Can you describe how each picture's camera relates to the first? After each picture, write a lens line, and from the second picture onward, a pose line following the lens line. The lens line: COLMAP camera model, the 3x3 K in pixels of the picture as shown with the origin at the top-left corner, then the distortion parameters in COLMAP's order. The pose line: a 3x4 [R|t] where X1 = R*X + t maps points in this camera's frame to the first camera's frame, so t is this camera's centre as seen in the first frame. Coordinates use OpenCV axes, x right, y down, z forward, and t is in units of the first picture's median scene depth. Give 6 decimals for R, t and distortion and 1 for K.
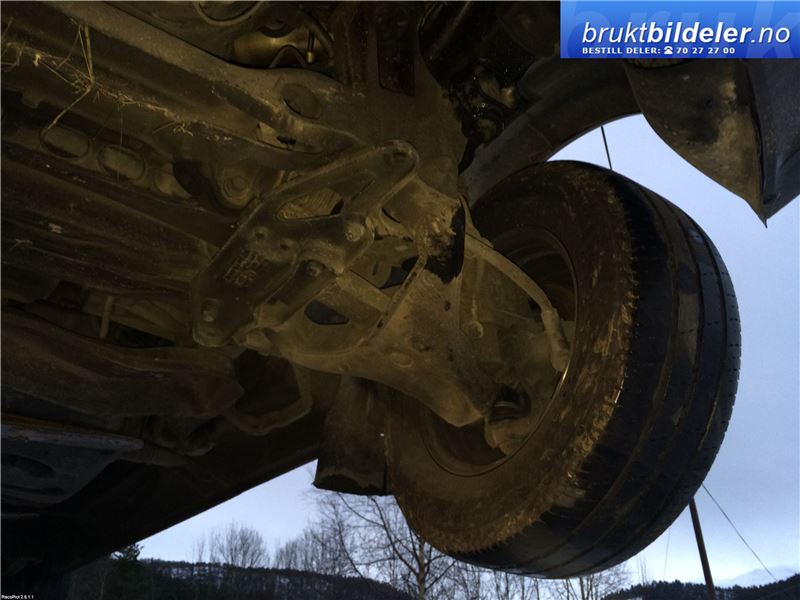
lens RADIAL K [[684.0, 0, 400.0], [0, 684.0, 300.0], [0, 0, 1]] dist [0.077545, -0.100327]
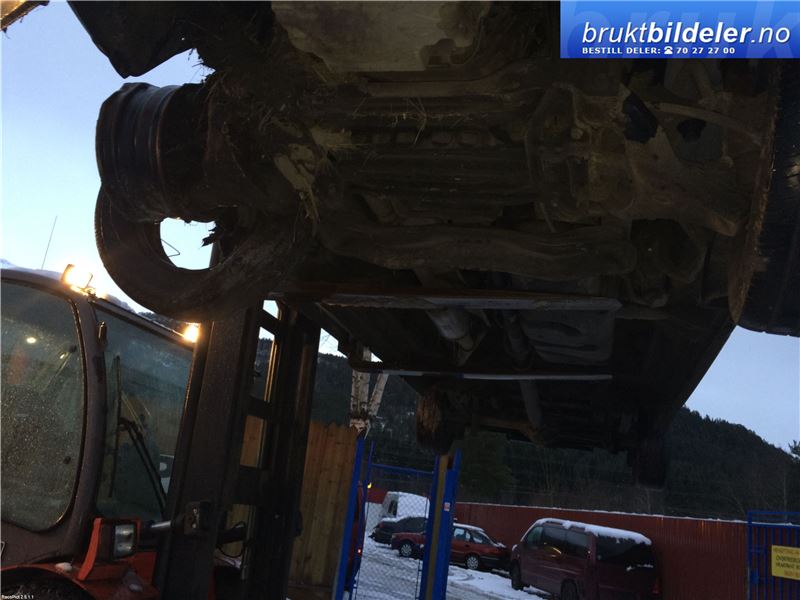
lens RADIAL K [[684.0, 0, 400.0], [0, 684.0, 300.0], [0, 0, 1]] dist [0.077545, -0.100327]
pose [[0.638814, -0.141703, -0.756199, 0.815720], [0.237108, 0.971311, 0.018289, 0.152356], [0.731913, -0.190984, 0.654086, -0.469078]]
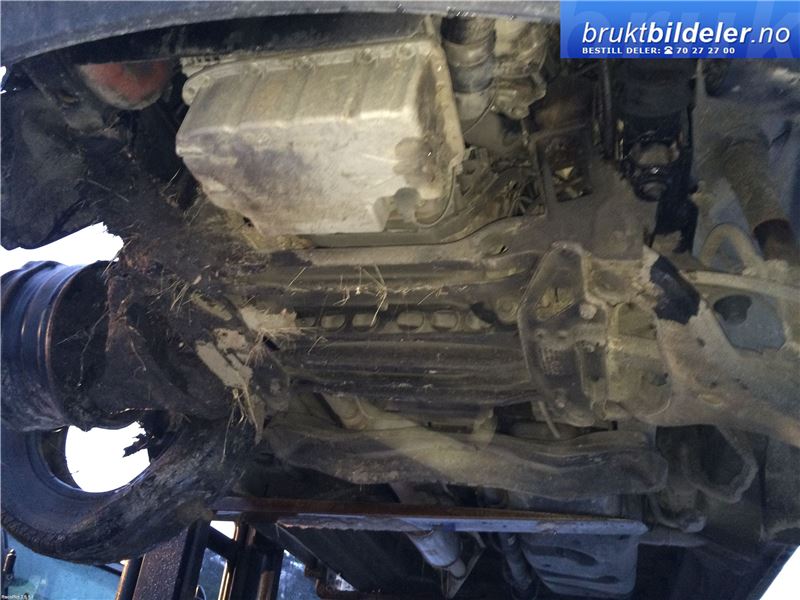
lens RADIAL K [[684.0, 0, 400.0], [0, 684.0, 300.0], [0, 0, 1]] dist [0.077545, -0.100327]
pose [[0.647853, -0.347130, -0.678076, 0.526478], [0.243336, 0.937806, -0.247604, 0.100481], [0.721854, -0.004589, 0.692030, -0.105425]]
